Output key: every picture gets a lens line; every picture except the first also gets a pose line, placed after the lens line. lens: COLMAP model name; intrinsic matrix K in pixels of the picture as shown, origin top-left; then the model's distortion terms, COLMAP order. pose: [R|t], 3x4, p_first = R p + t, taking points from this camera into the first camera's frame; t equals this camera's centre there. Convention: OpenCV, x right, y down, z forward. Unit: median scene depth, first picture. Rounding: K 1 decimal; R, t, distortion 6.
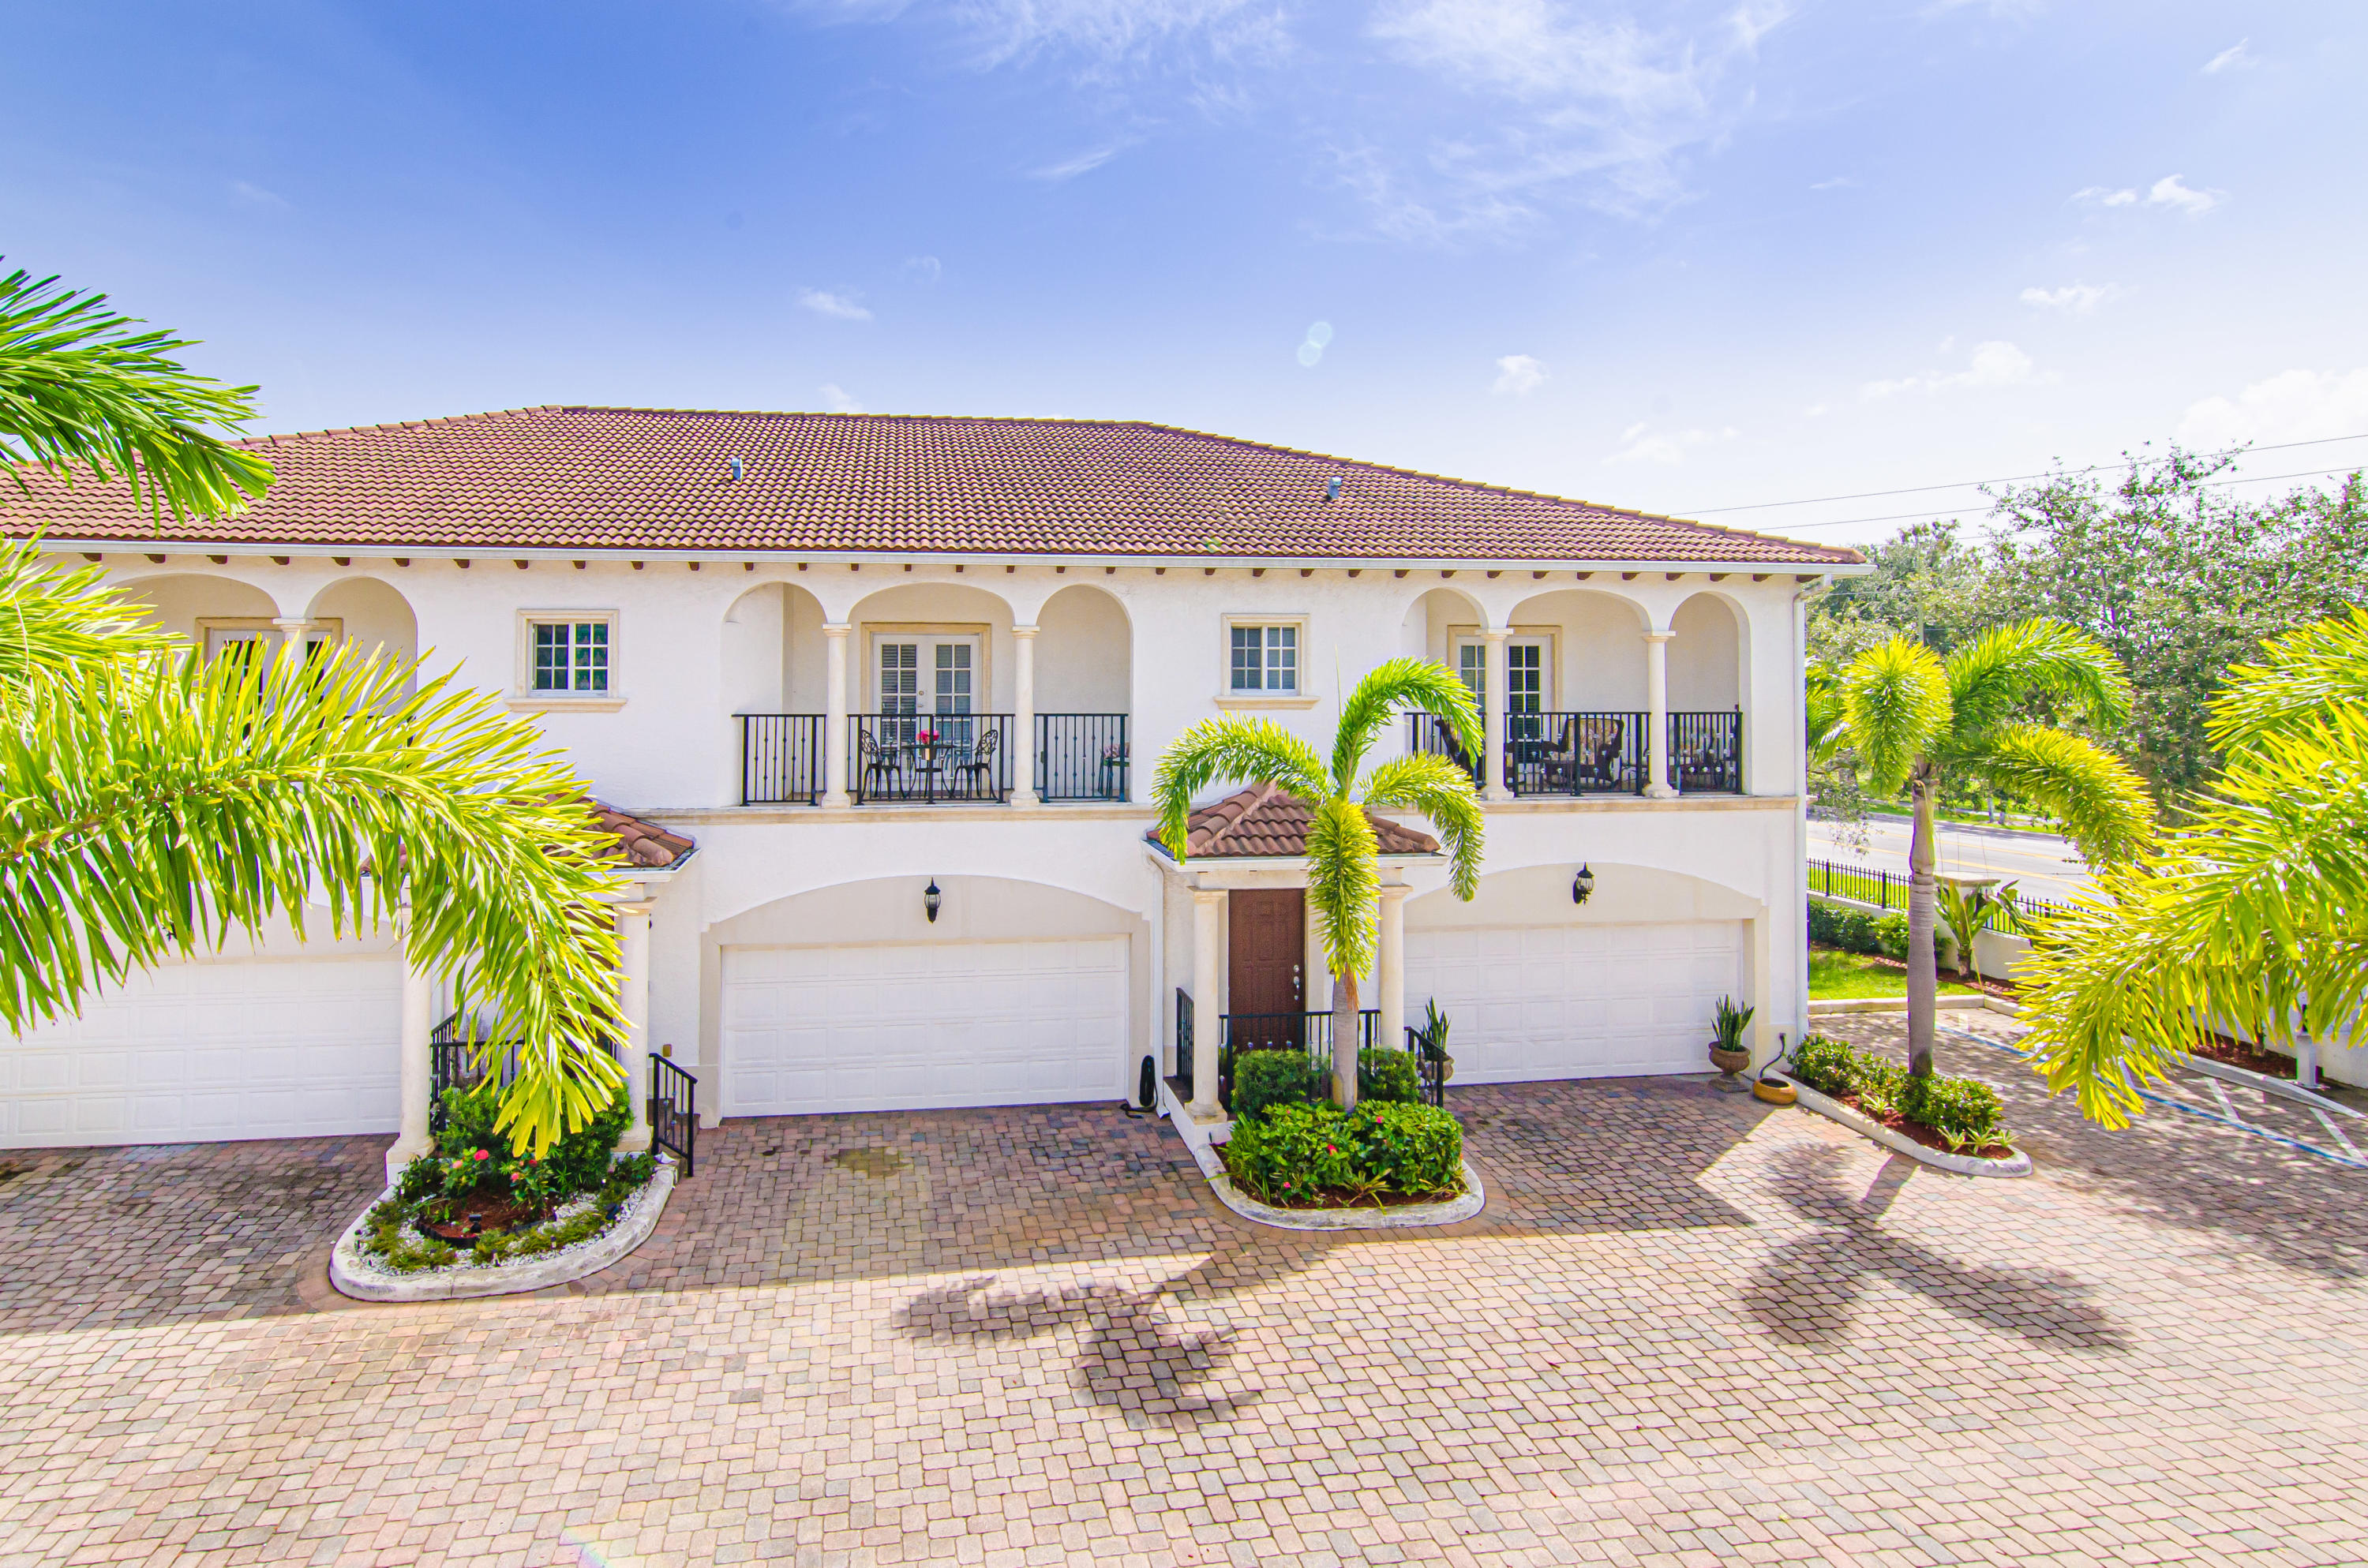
lens RADIAL K [[1167.8, 0, 1105.1], [0, 1167.8, 650.9], [0, 0, 1]] dist [-0.002707, 0.001113]
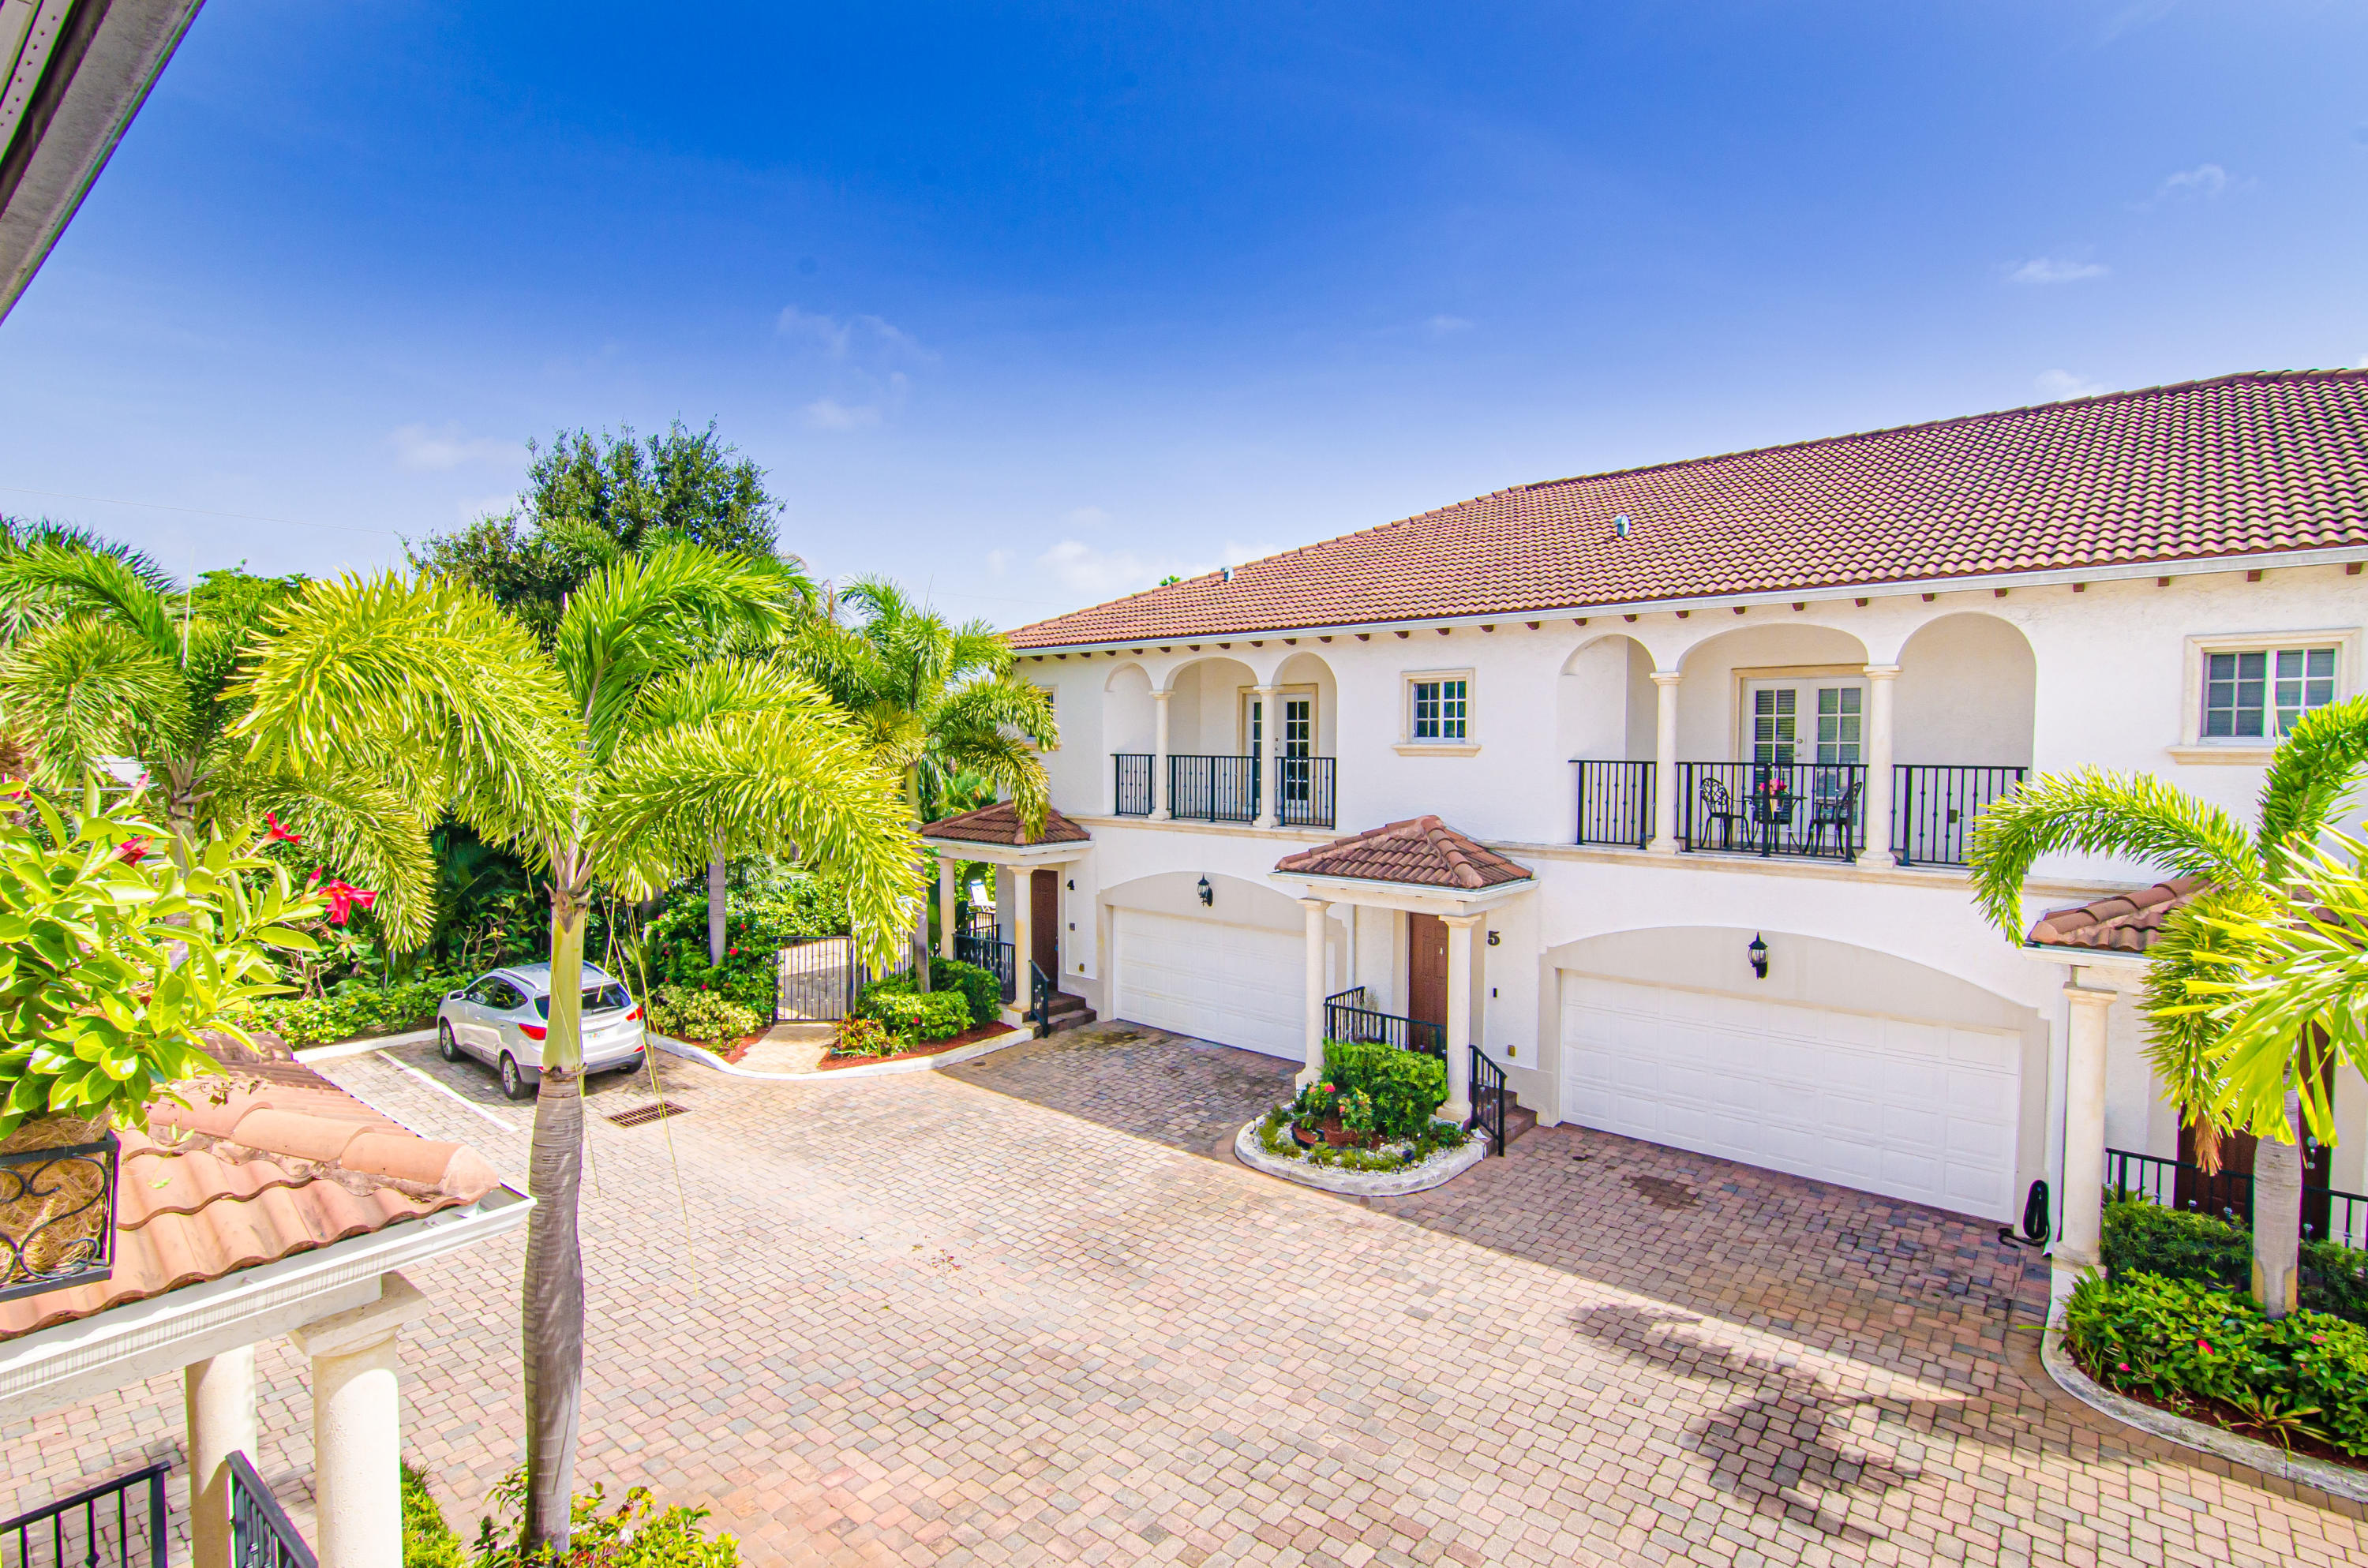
lens RADIAL K [[1156.5, 0, 1220.5], [0, 1156.5, 780.6], [0, 0, 1]] dist [-0.001897, 0.000319]
pose [[0.663736, 0.028367, -0.747429, 0.289858], [0.024545, 0.997916, 0.059670, 0.001330], [0.747564, -0.057950, 0.661656, 0.046998]]
